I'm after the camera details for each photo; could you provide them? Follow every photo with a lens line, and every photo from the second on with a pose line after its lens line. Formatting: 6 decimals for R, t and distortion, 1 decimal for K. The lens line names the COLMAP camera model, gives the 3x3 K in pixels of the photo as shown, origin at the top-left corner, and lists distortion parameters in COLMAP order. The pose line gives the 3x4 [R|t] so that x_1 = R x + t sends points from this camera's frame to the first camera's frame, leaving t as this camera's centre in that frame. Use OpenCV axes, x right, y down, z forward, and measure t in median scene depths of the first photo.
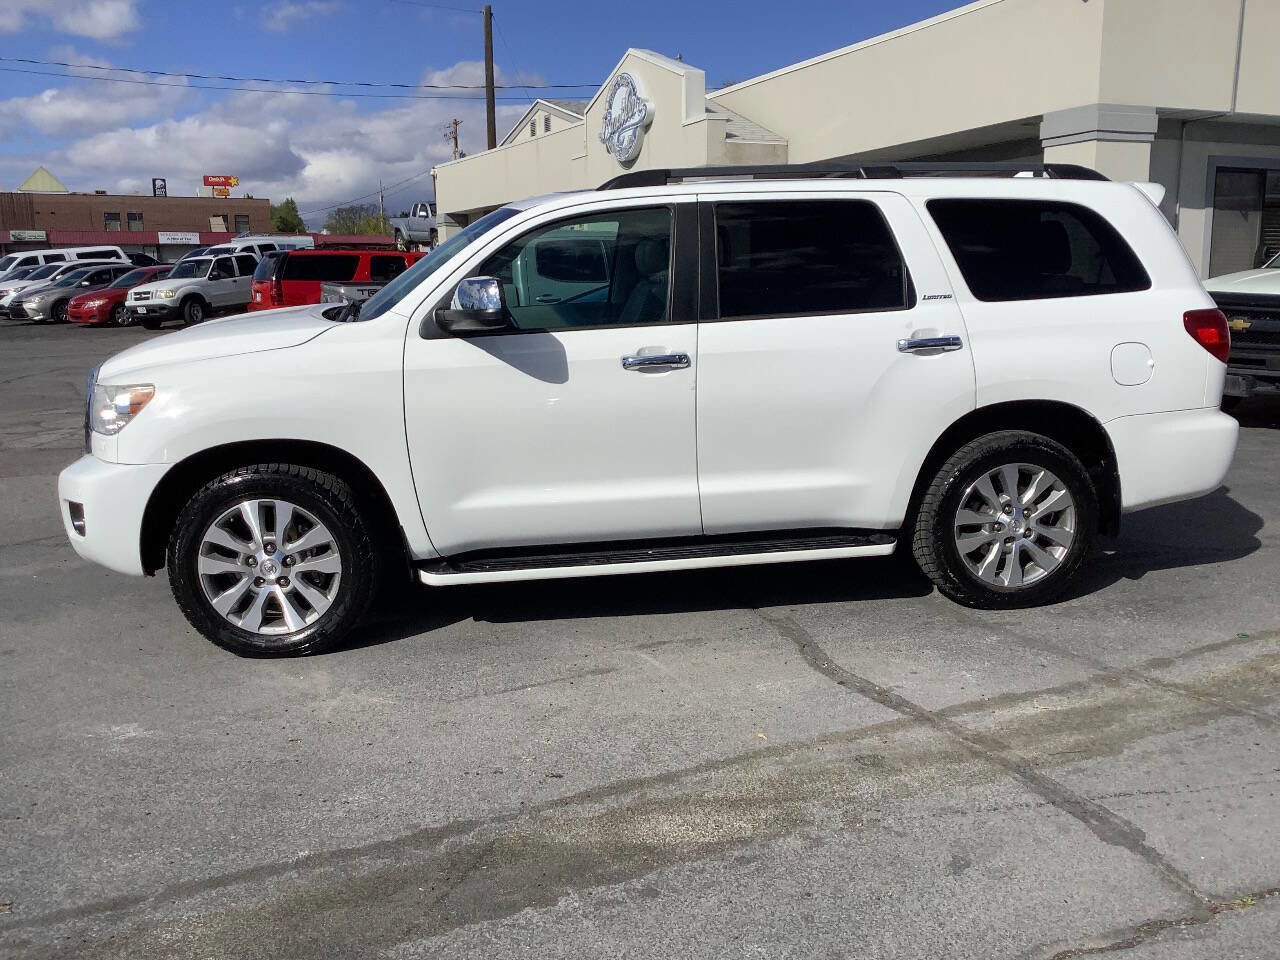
lens RADIAL K [[1176.5, 0, 641.1], [0, 1176.5, 498.4], [0, 0, 1]] dist [0.029846, 0.000000]
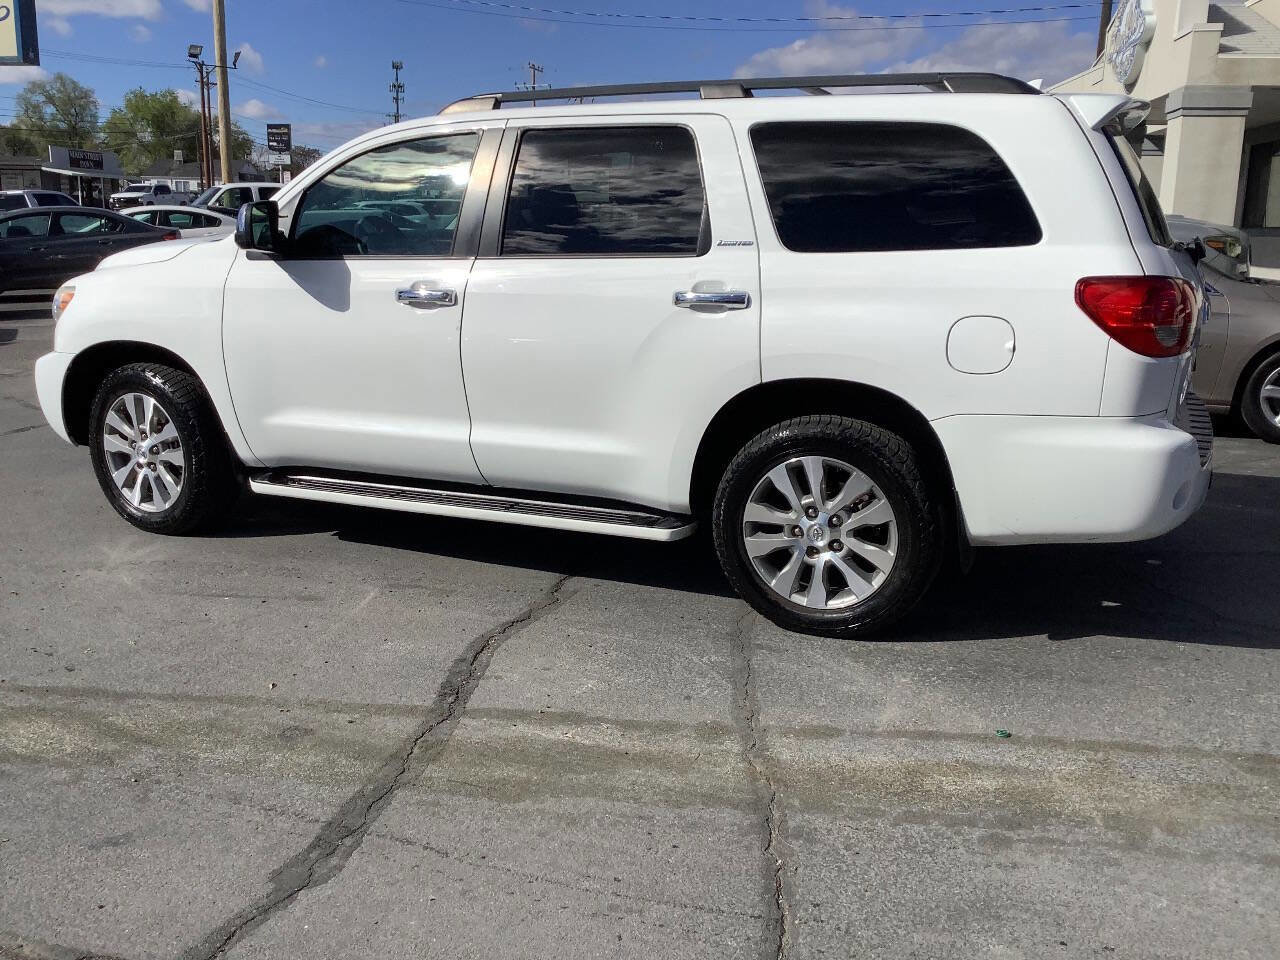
lens RADIAL K [[1176.5, 0, 640.8], [0, 1176.5, 488.2], [0, 0, 1]] dist [0.029846, 0.000000]
pose [[0.835009, 0.151523, -0.528962, 0.673490], [-0.130199, 0.988445, 0.077614, -0.057513], [0.534611, 0.004062, 0.845089, 0.273998]]
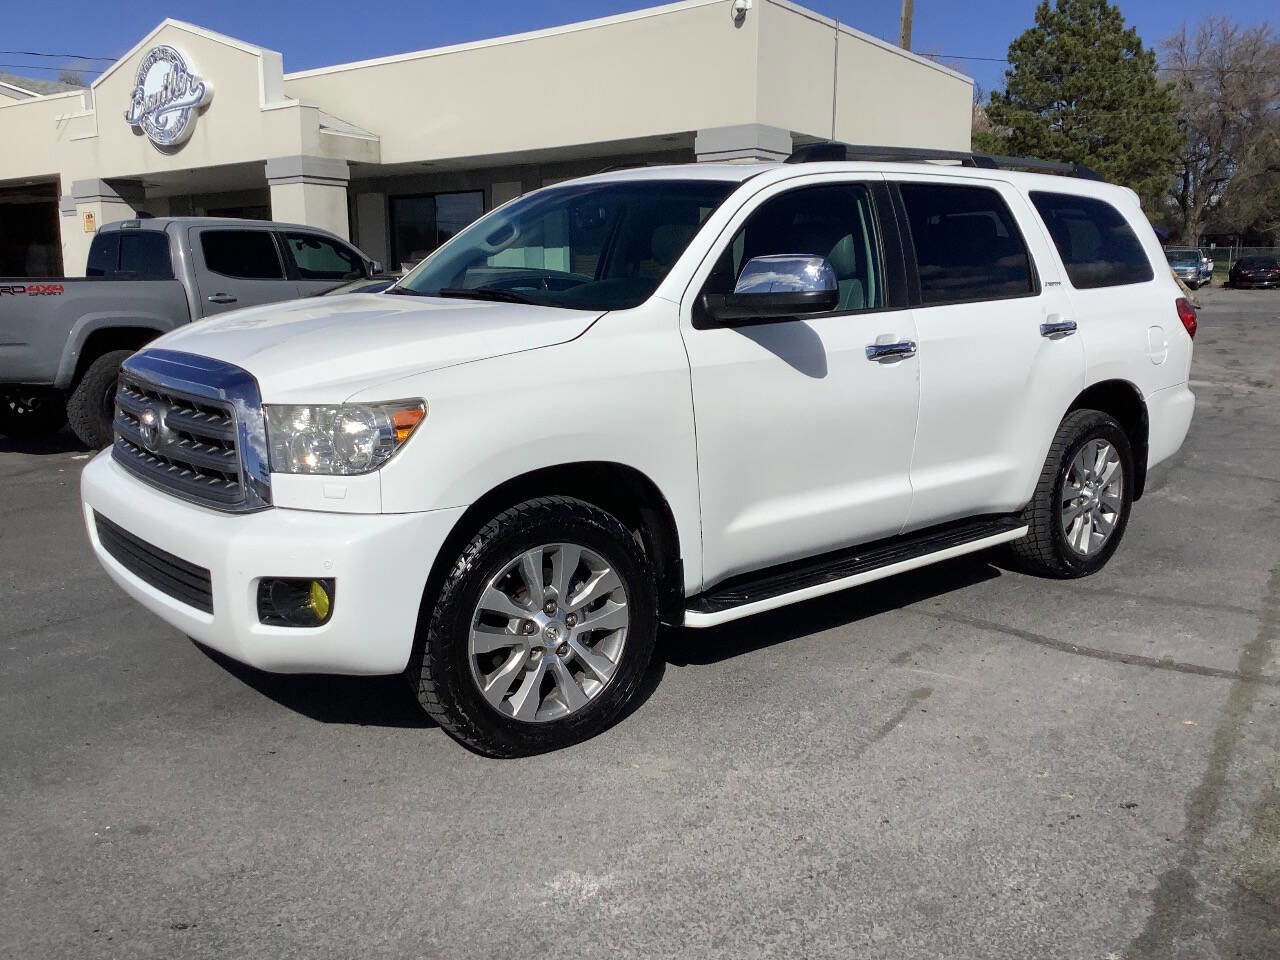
lens RADIAL K [[1176.5, 0, 644.7], [0, 1176.5, 474.1], [0, 0, 1]] dist [0.029846, 0.000000]
pose [[0.855305, -0.076621, 0.512428, -0.616224], [0.092639, 0.995683, -0.005746, -0.031197], [-0.509776, 0.052385, 0.858711, 0.302376]]
